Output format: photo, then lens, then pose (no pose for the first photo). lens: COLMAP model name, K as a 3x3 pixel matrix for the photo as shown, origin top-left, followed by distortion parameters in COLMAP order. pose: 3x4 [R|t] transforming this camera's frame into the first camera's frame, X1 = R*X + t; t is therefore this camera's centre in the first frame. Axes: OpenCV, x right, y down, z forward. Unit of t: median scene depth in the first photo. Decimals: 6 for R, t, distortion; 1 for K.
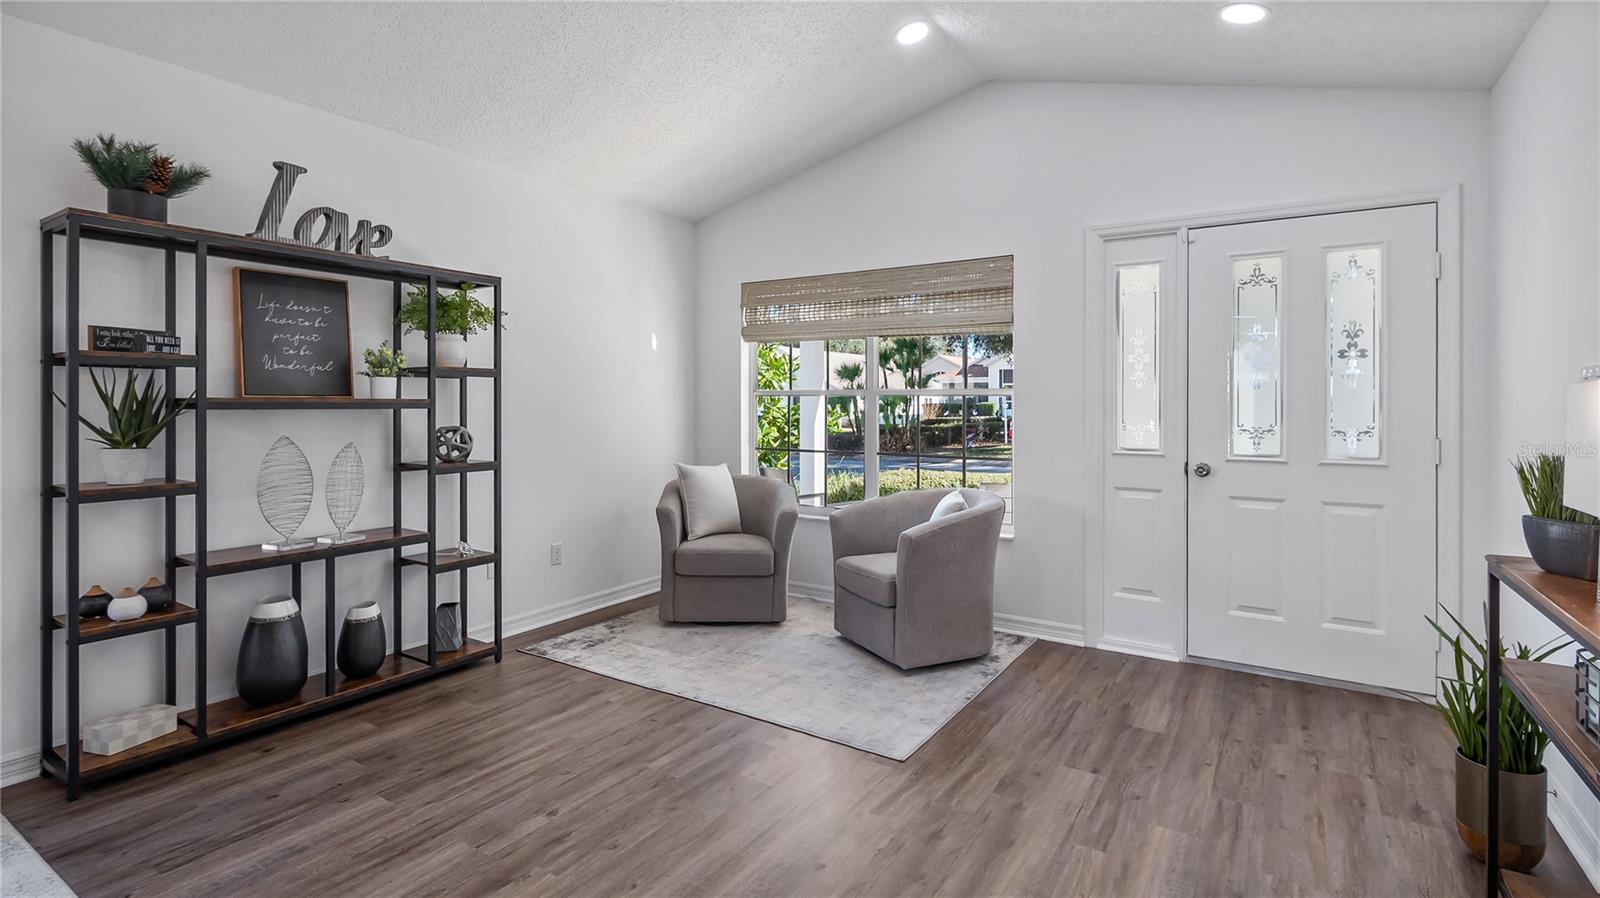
lens RADIAL K [[772.3, 0, 778.1], [0, 772.3, 407.2], [0, 0, 1]] dist [-0.001849, -0.001222]
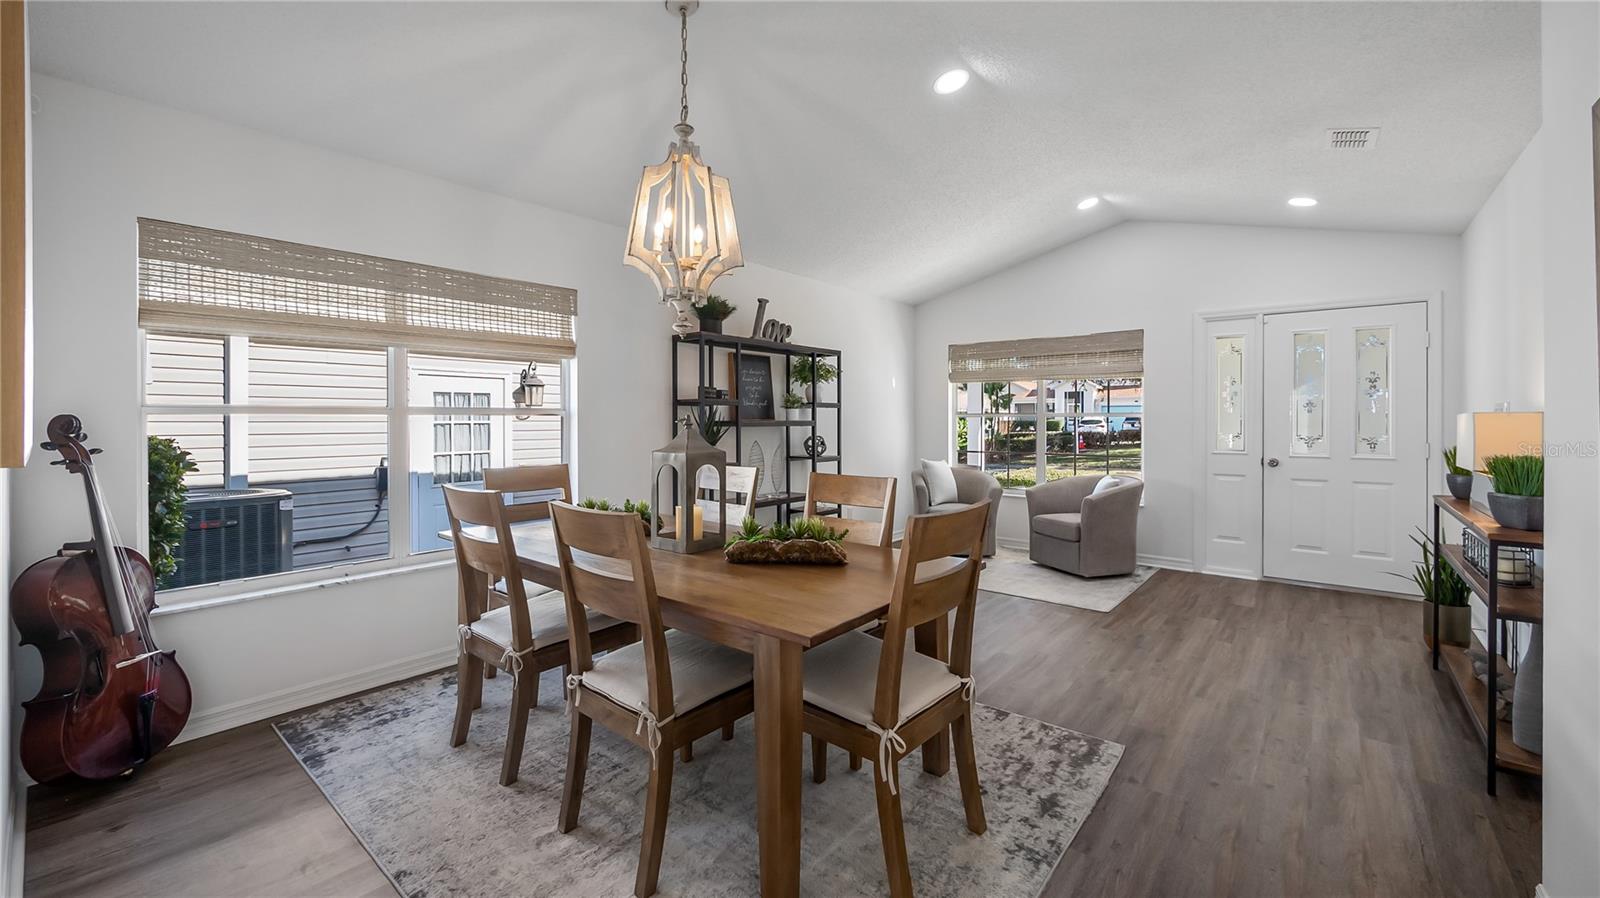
lens RADIAL K [[649.2, 0, 779.1], [0, 649.2, 425.4], [0, 0, 1]] dist [-0.008924, 0.001056]
pose [[0.992454, -0.001341, -0.122611, -0.341313], [0.001612, 0.999996, 0.002112, -0.002305], [0.122608, -0.002294, 0.992453, -0.517049]]
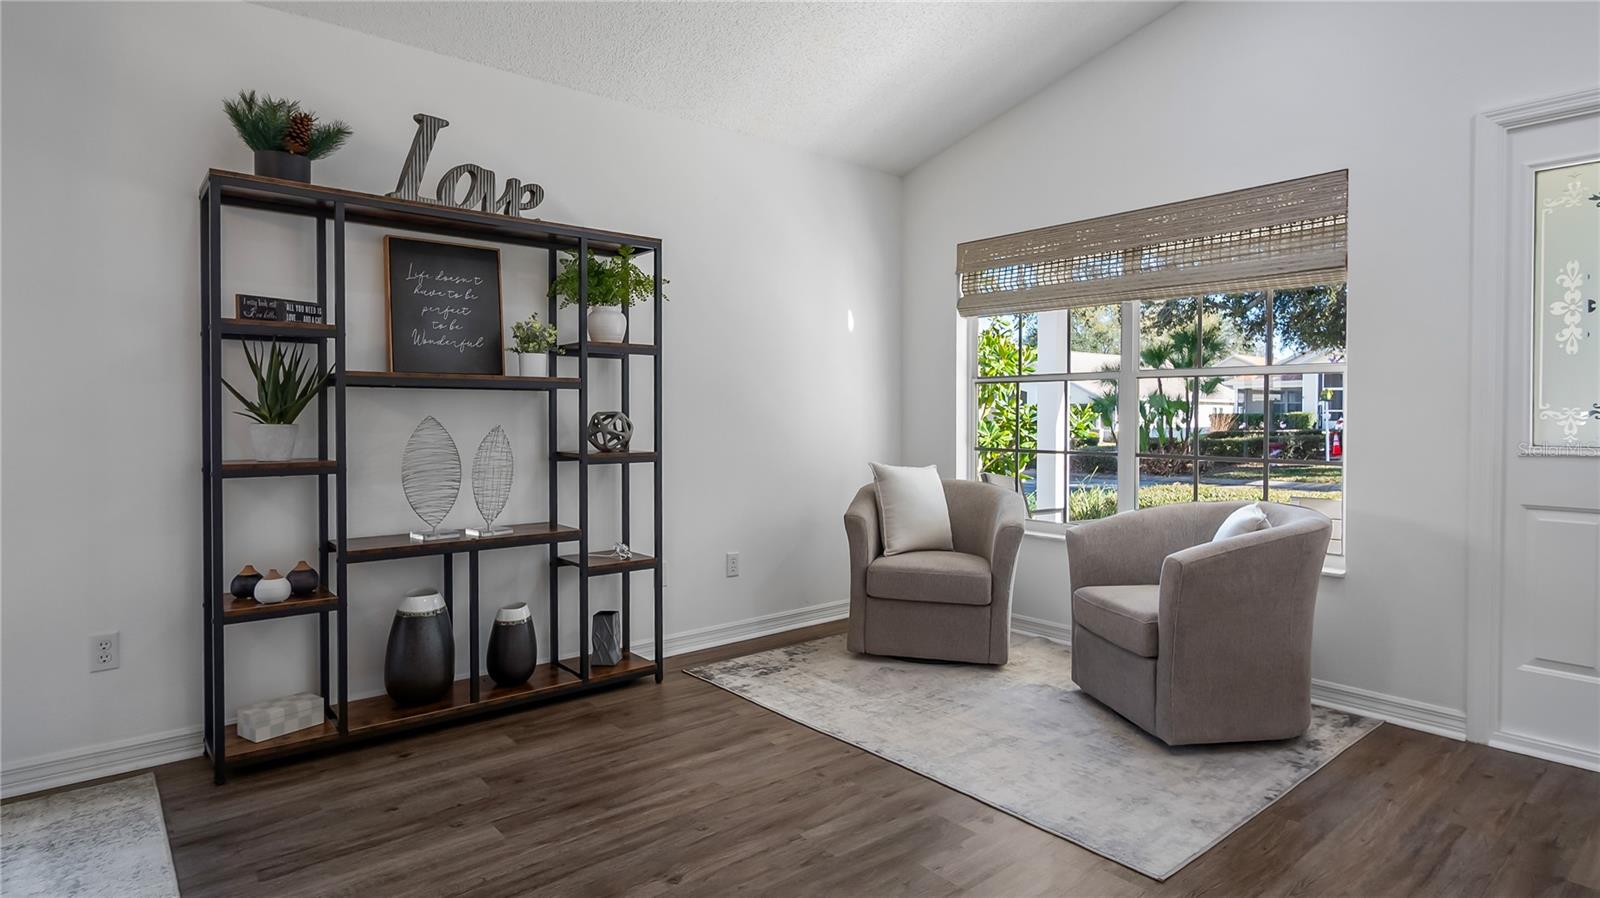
lens RADIAL K [[843.1, 0, 765.0], [0, 843.1, 429.3], [0, 0, 1]] dist [-0.002719, 0.000366]
pose [[0.954858, 0.004801, -0.297023, 0.035226], [-0.001653, 0.999940, 0.010850, 0.036731], [0.297057, -0.009869, 0.954809, 0.140800]]
